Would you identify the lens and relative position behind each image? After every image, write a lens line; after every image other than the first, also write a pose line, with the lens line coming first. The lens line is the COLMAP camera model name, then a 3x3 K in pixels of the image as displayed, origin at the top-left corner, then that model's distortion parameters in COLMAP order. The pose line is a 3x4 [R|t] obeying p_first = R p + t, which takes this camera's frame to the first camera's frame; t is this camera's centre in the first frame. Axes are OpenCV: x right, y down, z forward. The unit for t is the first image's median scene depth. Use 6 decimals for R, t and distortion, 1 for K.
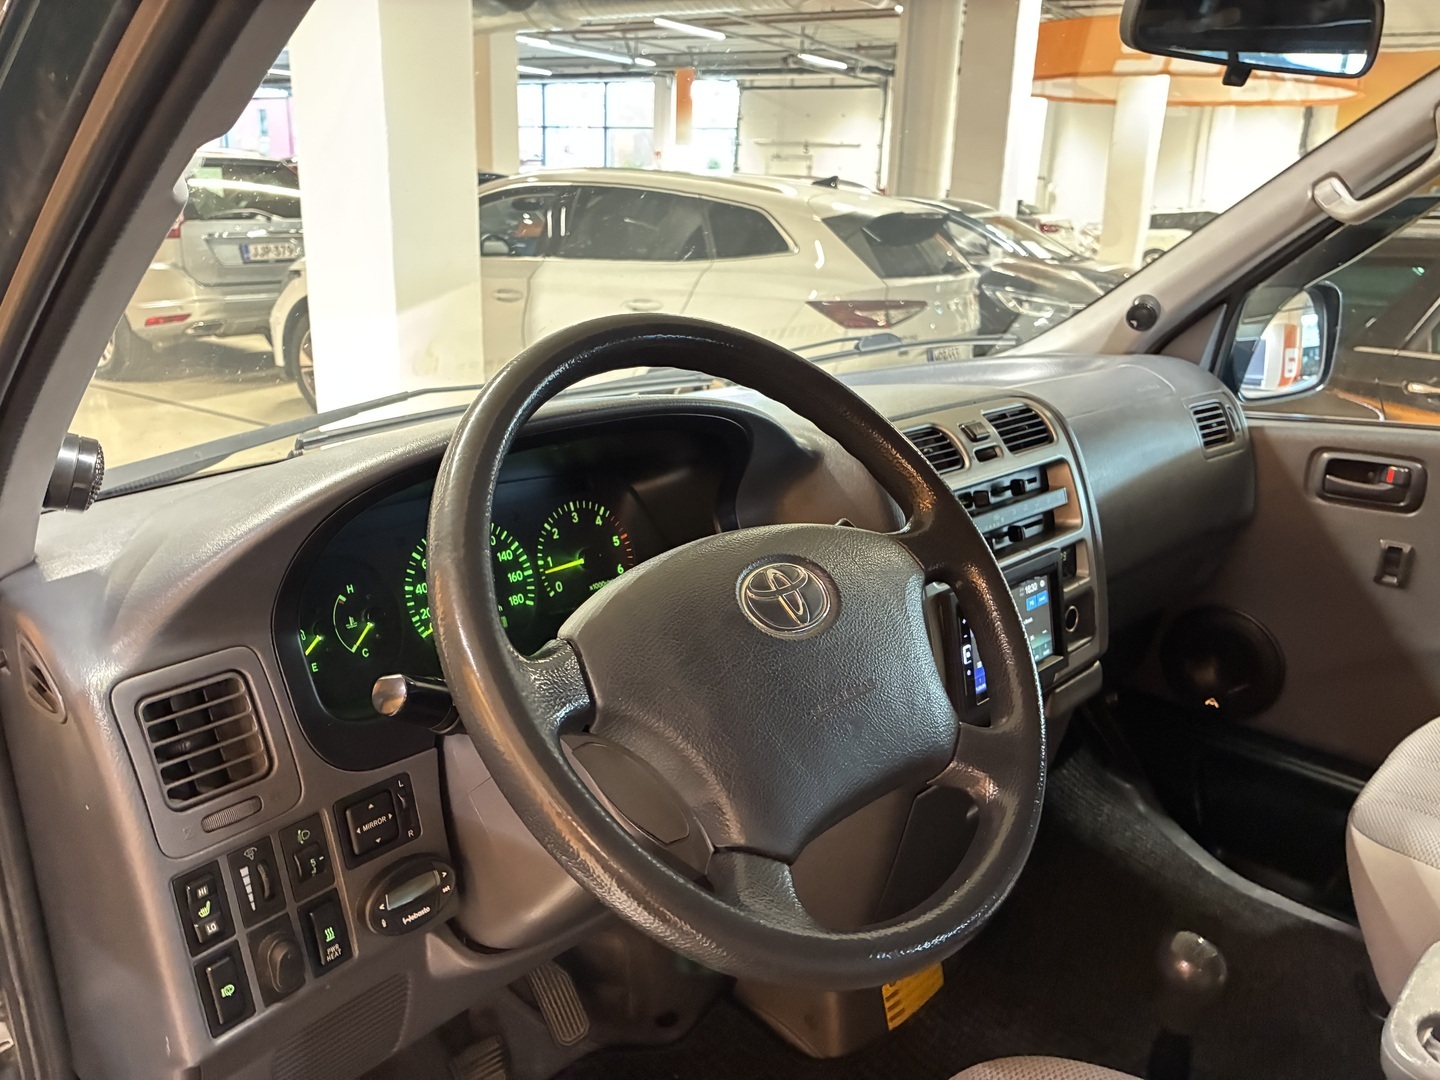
lens RADIAL K [[1087.0, 0, 720.0], [0, 1087.0, 540.0], [0, 0, 1]] dist [0.002839, -0.000632]
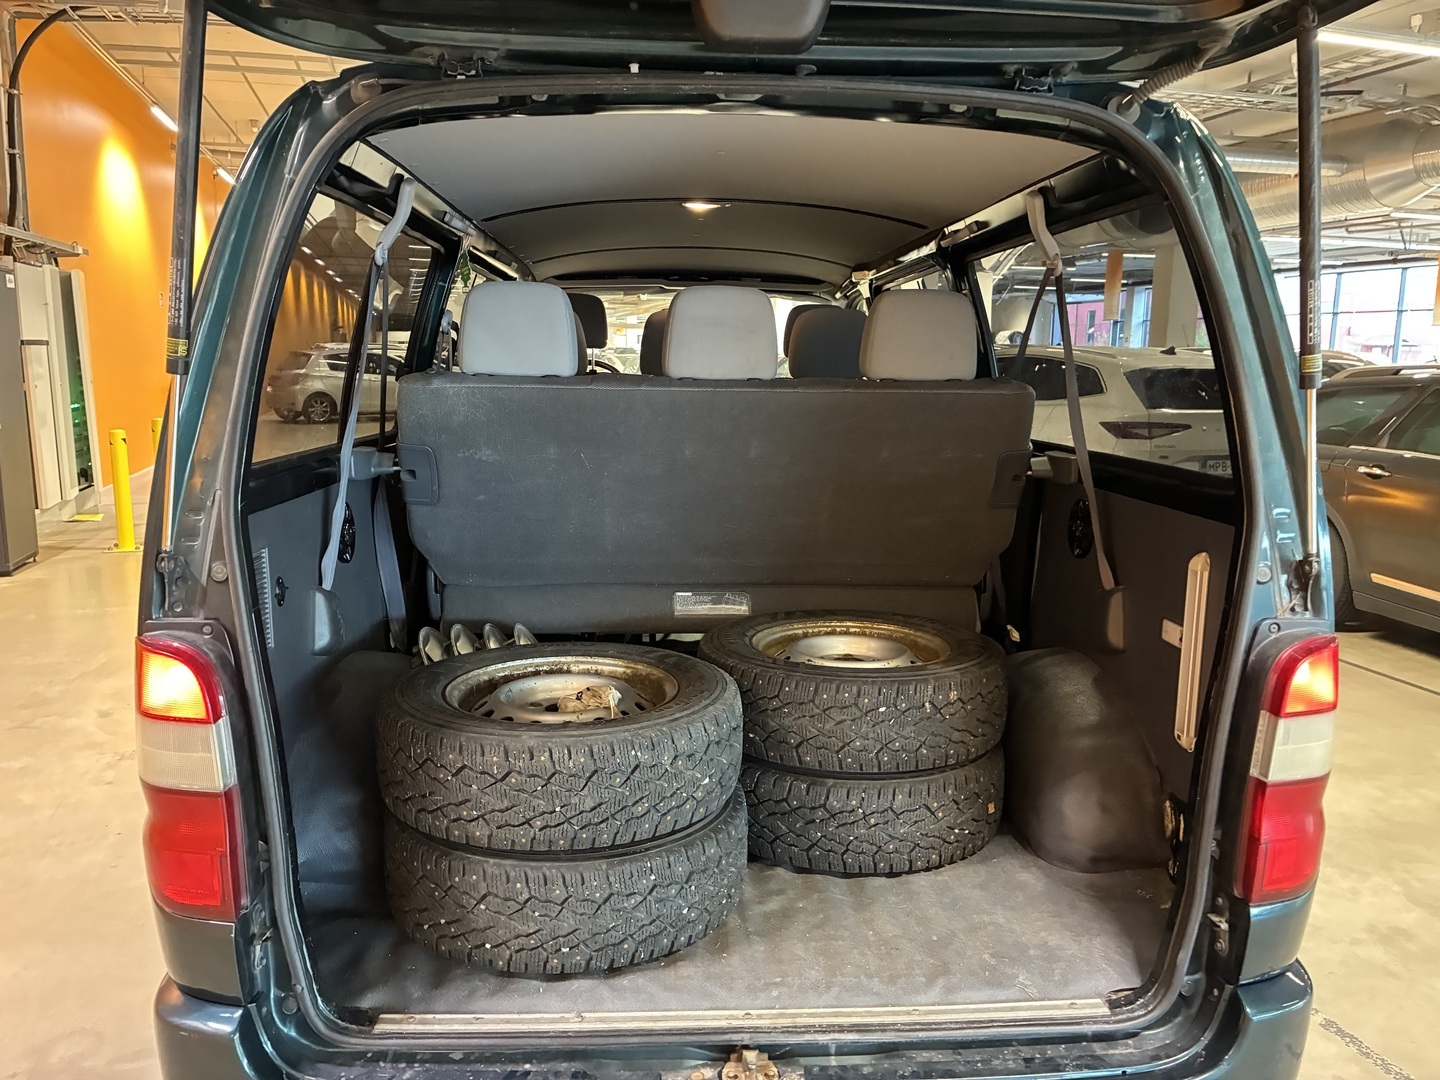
lens RADIAL K [[1107.7, 0, 720.0], [0, 1107.7, 540.0], [0, 0, 1]] dist [0.002402, -0.003090]
pose [[0.735593, 0.090760, -0.671317, 0.164110], [-0.202150, 0.975242, -0.089656, 0.043812], [0.646559, 0.201656, 0.735728, -0.110415]]
